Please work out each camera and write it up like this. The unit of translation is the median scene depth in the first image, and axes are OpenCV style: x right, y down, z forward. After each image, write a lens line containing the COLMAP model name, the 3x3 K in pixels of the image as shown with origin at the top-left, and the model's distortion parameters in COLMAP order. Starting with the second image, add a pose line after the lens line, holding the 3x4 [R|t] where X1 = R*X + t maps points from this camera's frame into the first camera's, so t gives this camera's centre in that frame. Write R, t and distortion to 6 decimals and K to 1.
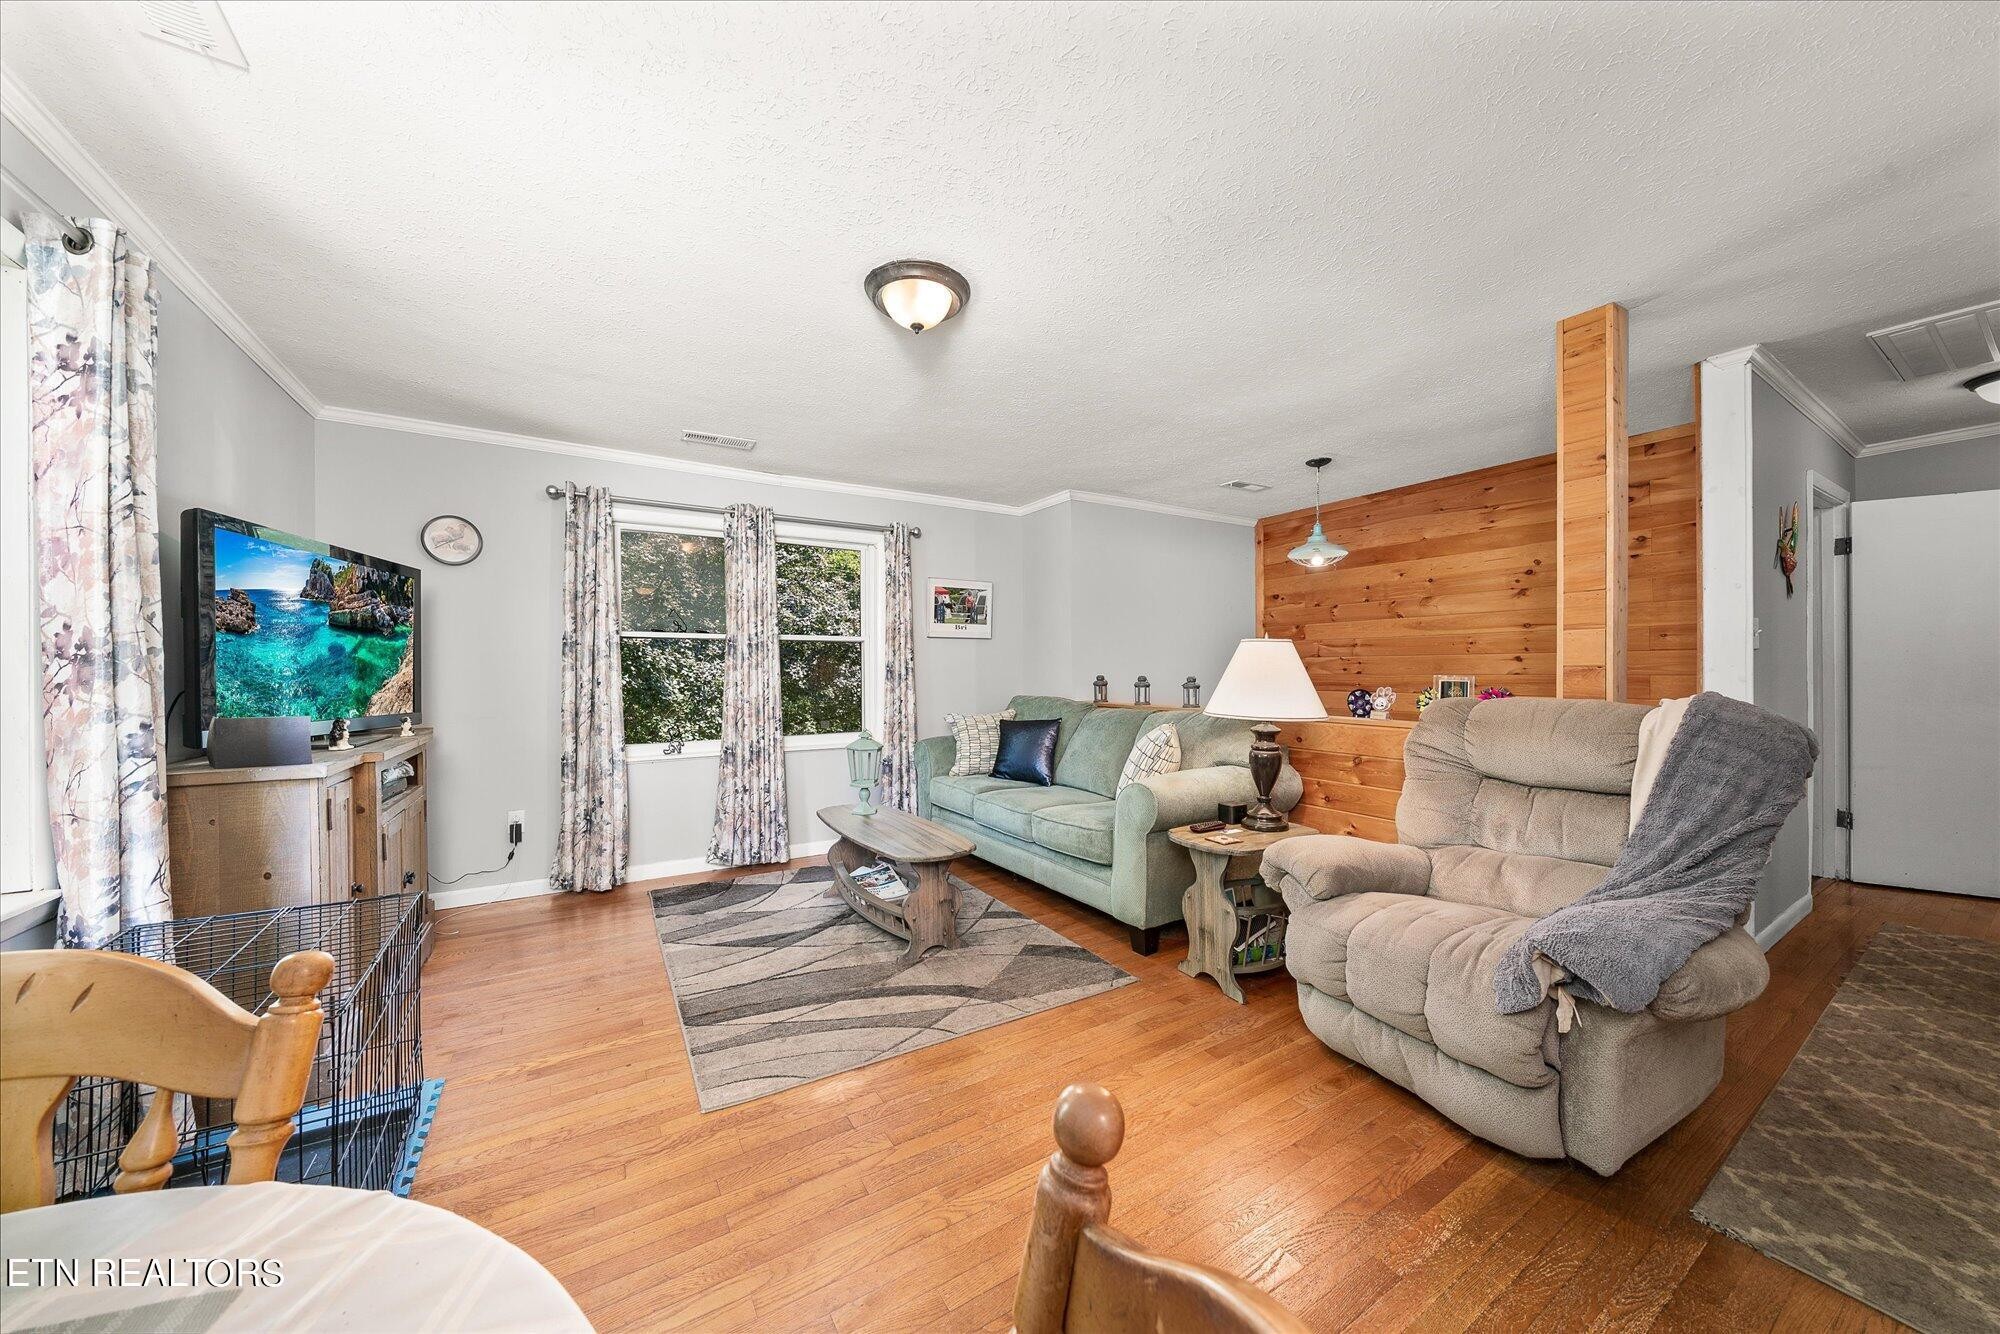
lens RADIAL K [[685.0, 0, 999.2], [0, 685.0, 672.6], [0, 0, 1]] dist [-0.001378, -0.000099]
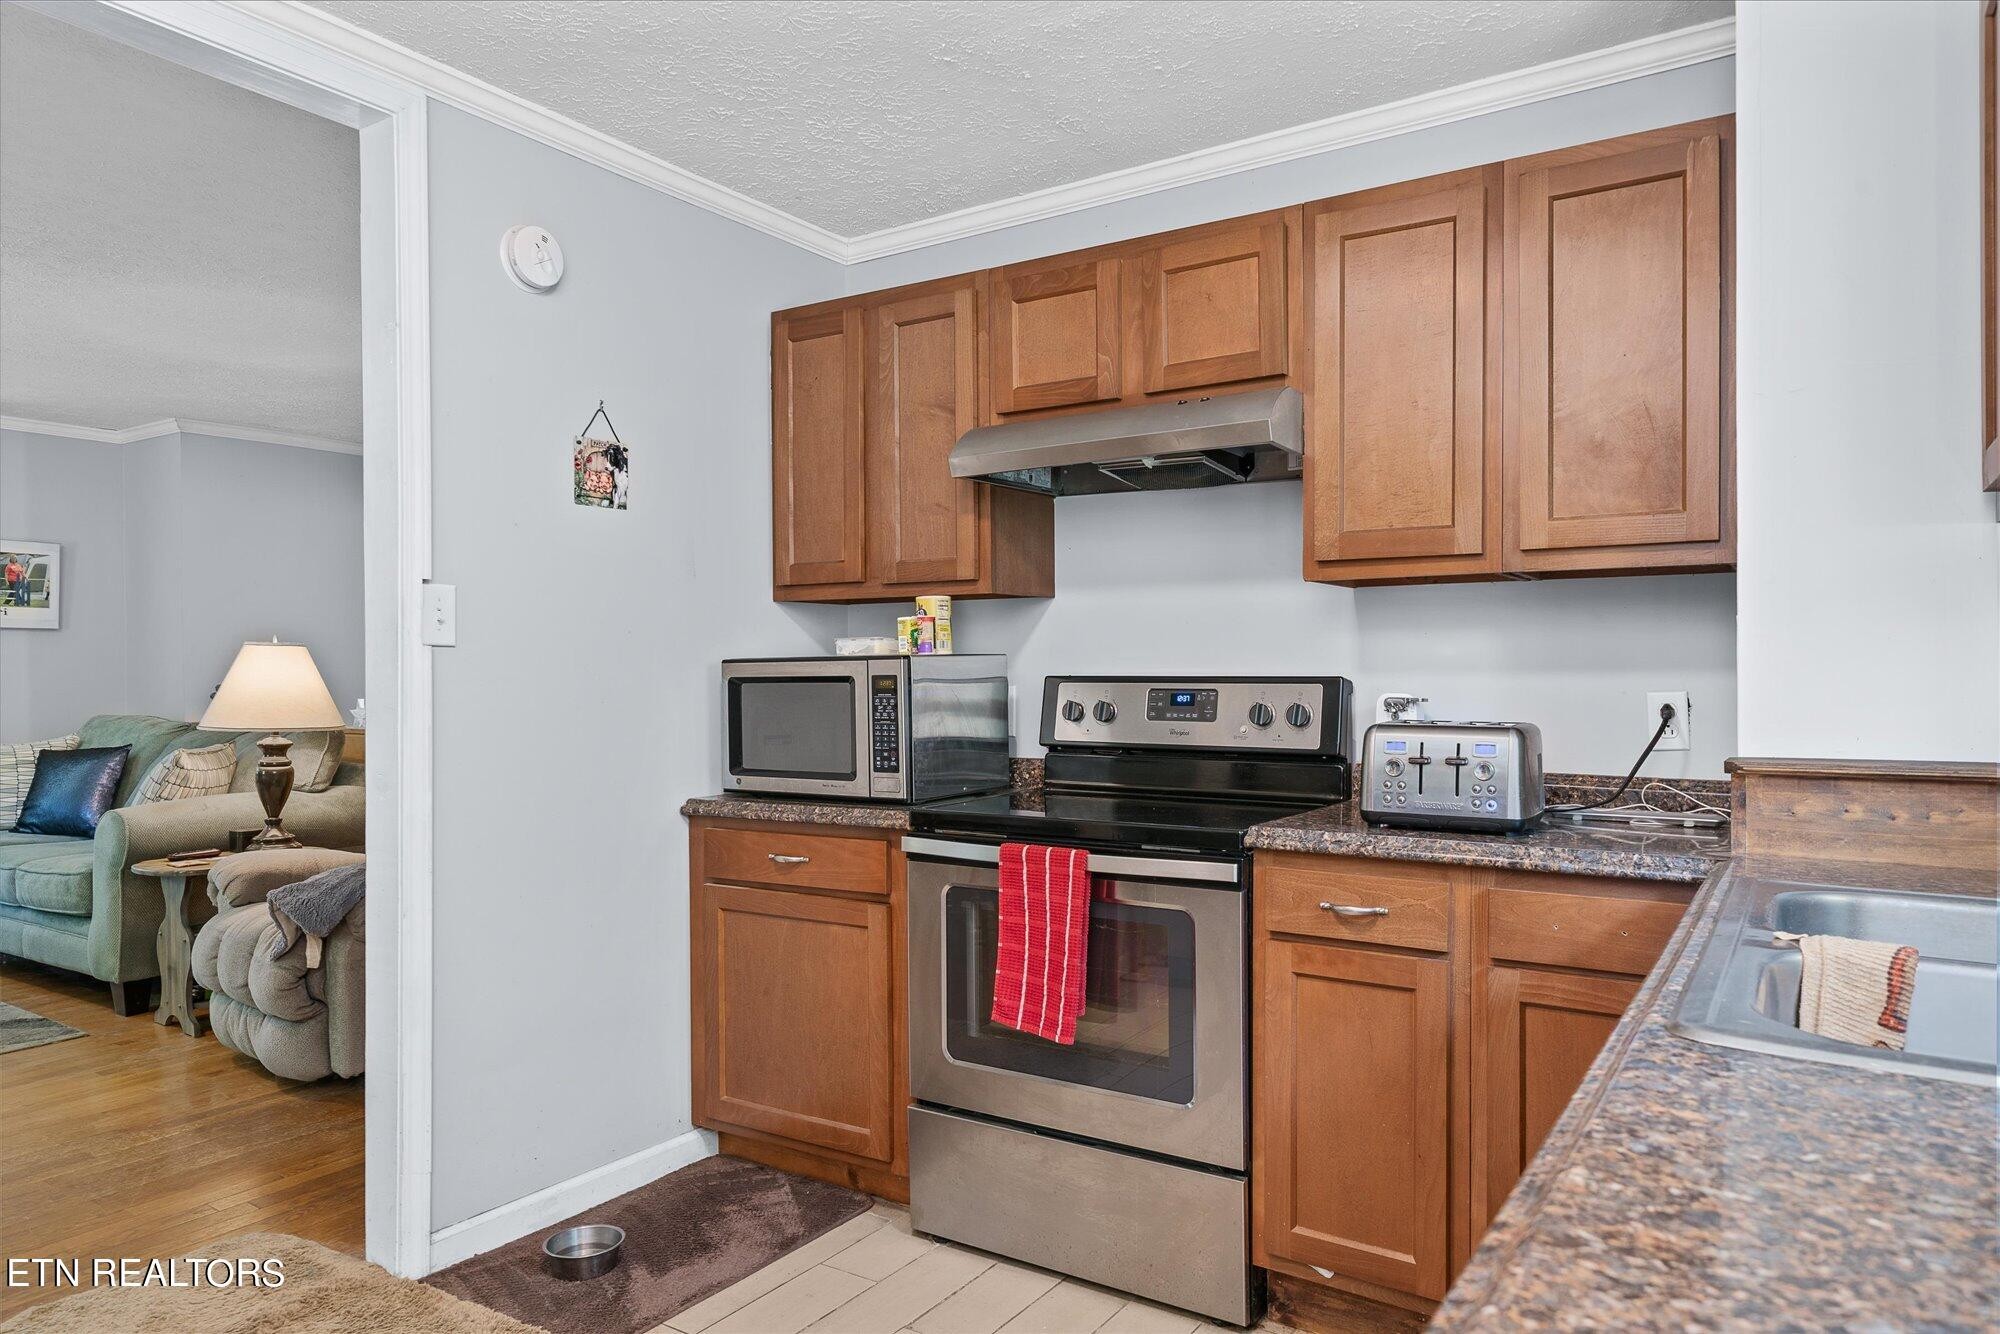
lens RADIAL K [[1274.5, 0, 1000.7], [0, 1274.5, 669.2], [0, 0, 1]] dist [0.003108, -0.000044]
pose [[0.909237, -0.004264, 0.416258, 0.497224], [0.006801, 0.999966, -0.004611, 0.000993], [-0.416224, 0.007023, 0.909235, -0.811435]]
